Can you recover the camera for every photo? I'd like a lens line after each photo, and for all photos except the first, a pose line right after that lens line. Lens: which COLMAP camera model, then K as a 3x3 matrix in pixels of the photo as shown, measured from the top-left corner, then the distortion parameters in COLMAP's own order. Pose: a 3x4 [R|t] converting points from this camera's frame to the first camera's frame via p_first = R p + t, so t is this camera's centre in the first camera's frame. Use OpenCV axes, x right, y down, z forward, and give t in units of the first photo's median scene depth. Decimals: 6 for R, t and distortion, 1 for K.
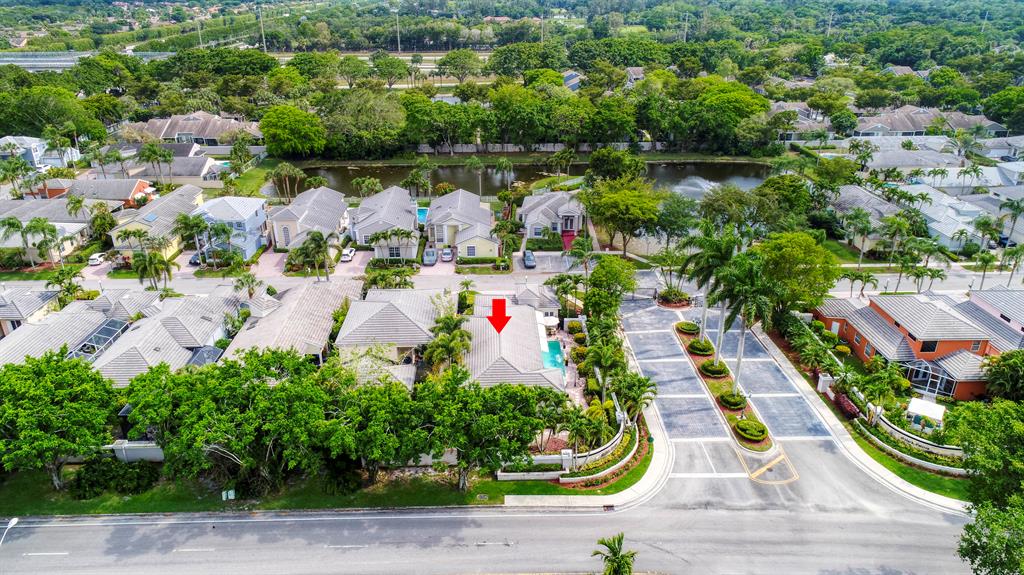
lens RADIAL K [[693.6, 0, 512.0], [0, 693.6, 287.5], [0, 0, 1]] dist [0.002597, 0.000540]
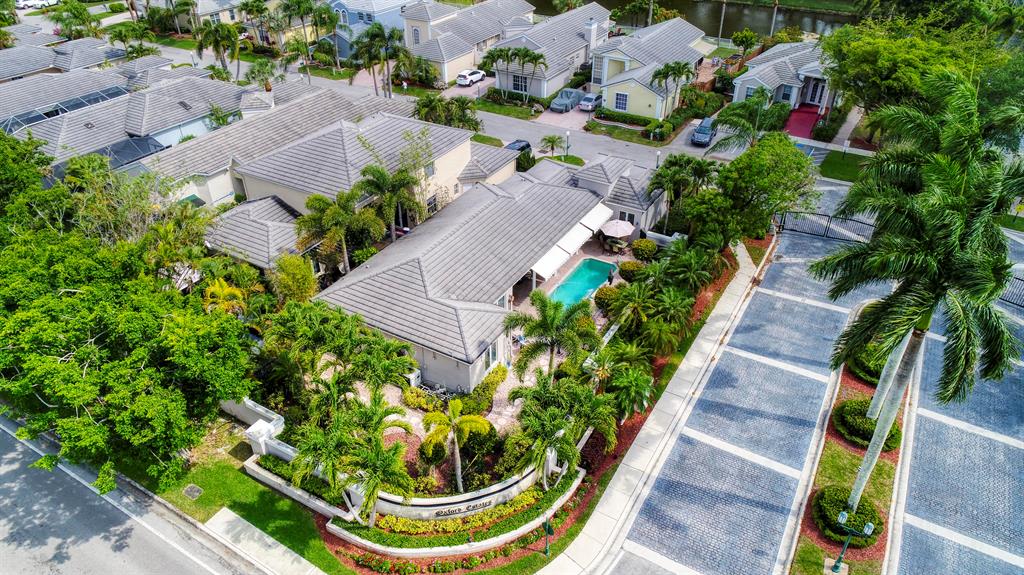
lens RADIAL K [[693.6, 0, 512.0], [0, 693.6, 287.5], [0, 0, 1]] dist [0.002597, 0.000540]
pose [[0.844846, 0.297347, -0.444771, 0.204483], [-0.216149, 0.950165, 0.224646, -0.011538], [0.489403, -0.093655, 0.867014, 0.387351]]
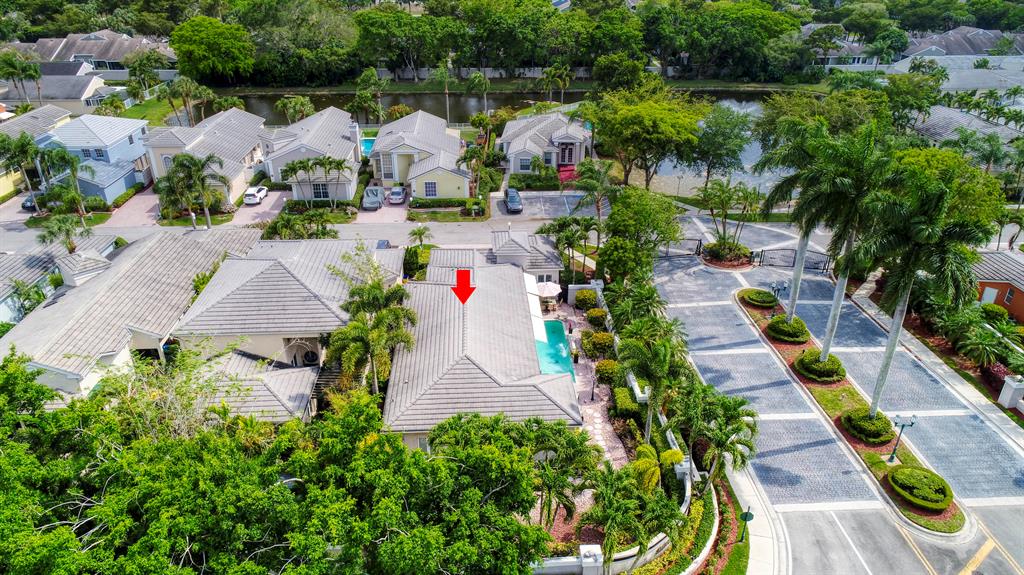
lens RADIAL K [[693.6, 0, 512.0], [0, 693.6, 287.5], [0, 0, 1]] dist [0.002597, 0.000540]
pose [[0.999688, -0.006425, 0.024144, 0.006202], [0.005142, 0.998590, 0.052837, 0.010706], [-0.024449, -0.052696, 0.998311, 0.303457]]
